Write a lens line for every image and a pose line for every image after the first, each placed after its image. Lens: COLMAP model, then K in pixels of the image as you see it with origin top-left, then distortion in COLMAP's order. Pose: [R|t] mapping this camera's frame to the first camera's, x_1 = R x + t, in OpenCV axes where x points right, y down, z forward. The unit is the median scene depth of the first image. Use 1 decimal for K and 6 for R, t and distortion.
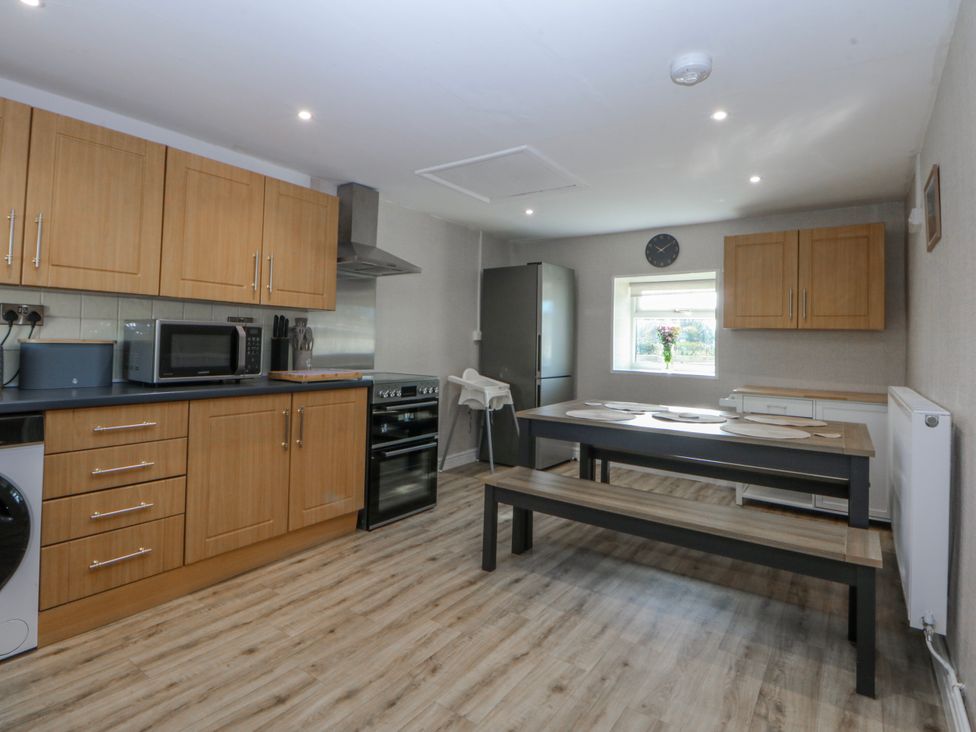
lens RADIAL K [[515.7, 0, 486.0], [0, 515.7, 328.2], [0, 0, 1]] dist [0.007061, -0.015816]
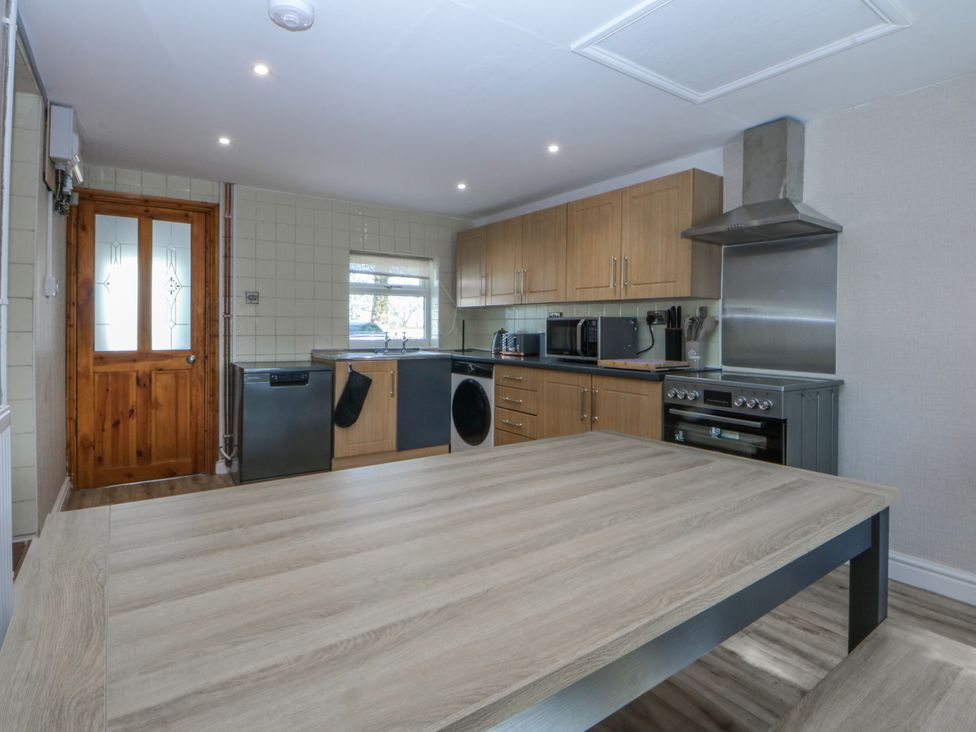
lens RADIAL K [[515.7, 0, 486.0], [0, 515.7, 328.2], [0, 0, 1]] dist [0.007061, -0.015816]
pose [[-0.334171, -0.023446, -0.942221, 0.692806], [0.009328, 0.999559, -0.028181, 0.044240], [0.942466, -0.018206, -0.333805, 1.002401]]
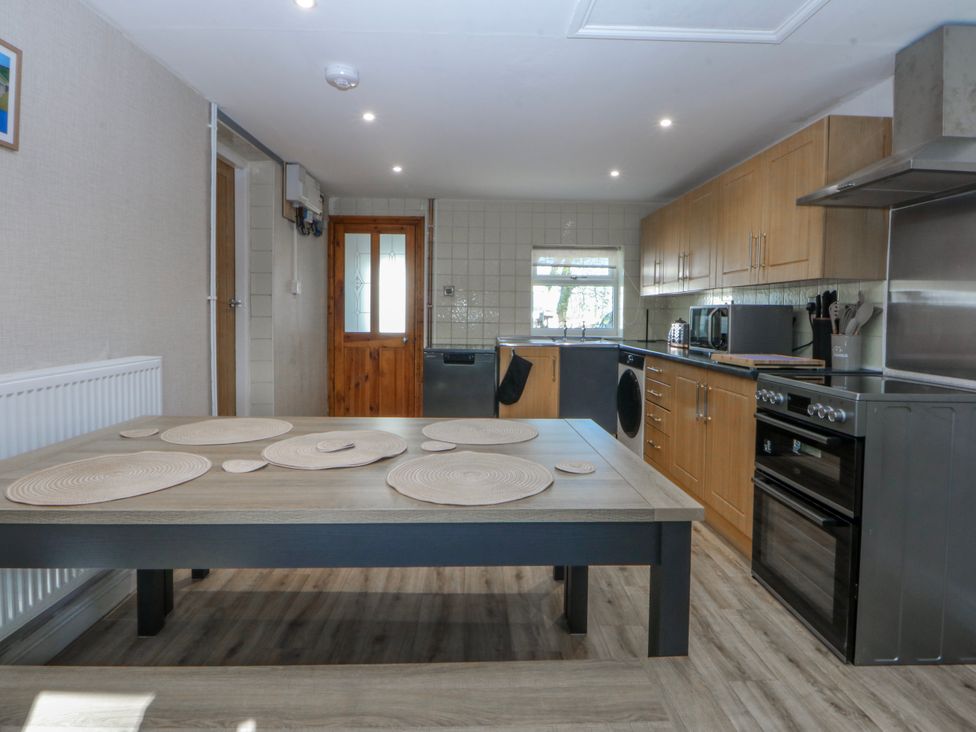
lens RADIAL K [[515.7, 0, 486.0], [0, 515.7, 328.2], [0, 0, 1]] dist [0.007061, -0.015816]
pose [[-0.796202, -0.017164, -0.604788, 0.525213], [-0.015502, 0.999848, -0.007966, 0.049475], [0.604833, 0.003033, -0.796347, 1.339119]]
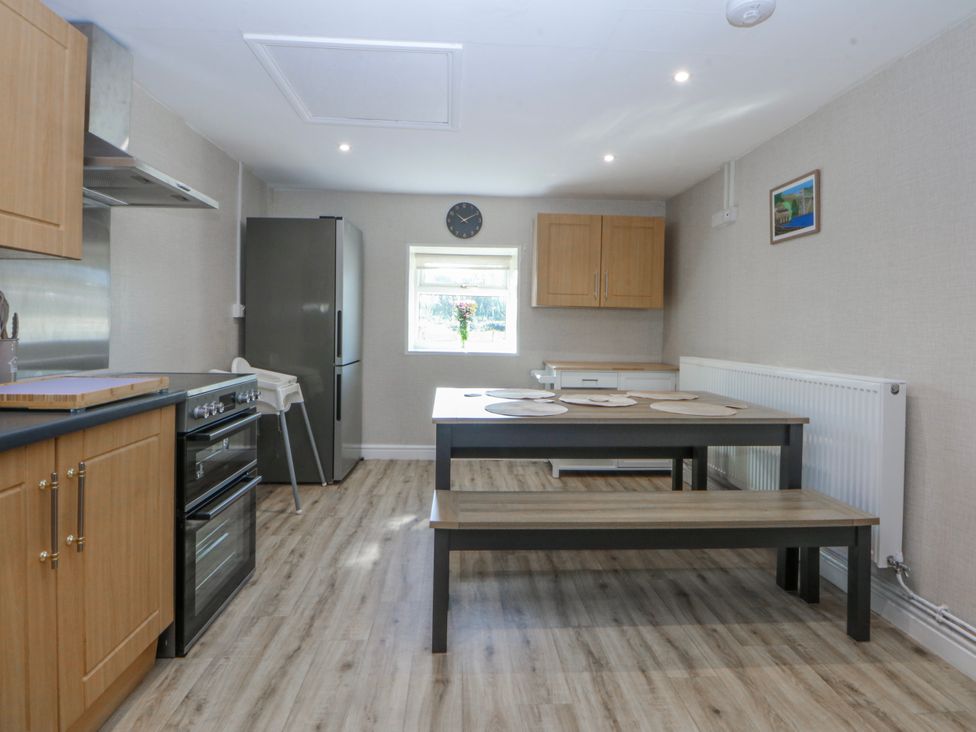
lens RADIAL K [[515.7, 0, 486.0], [0, 515.7, 328.2], [0, 0, 1]] dist [0.007061, -0.015816]
pose [[0.778883, -0.013023, 0.627034, -0.312083], [-0.016548, 0.999010, 0.041304, 0.005494], [-0.626951, -0.042548, 0.777896, 0.364876]]
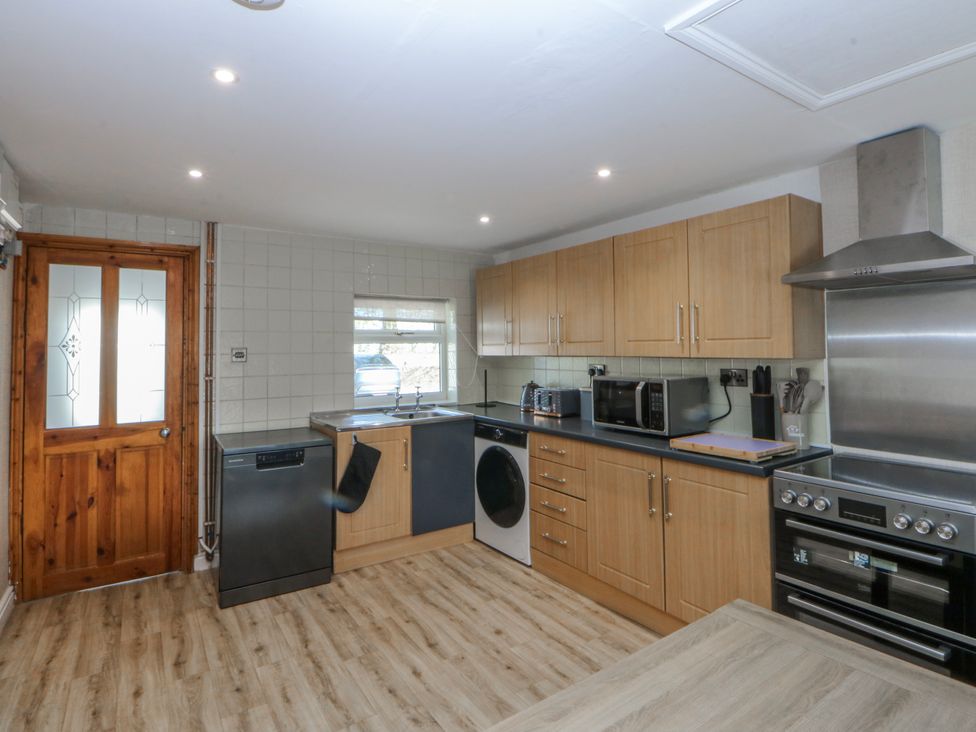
lens RADIAL K [[515.7, 0, 486.0], [0, 515.7, 328.2], [0, 0, 1]] dist [0.007061, -0.015816]
pose [[-0.349605, -0.057849, -0.935110, 0.514252], [0.027865, 0.997008, -0.072096, -0.038087], [0.936483, -0.051262, -0.346947, 0.892031]]
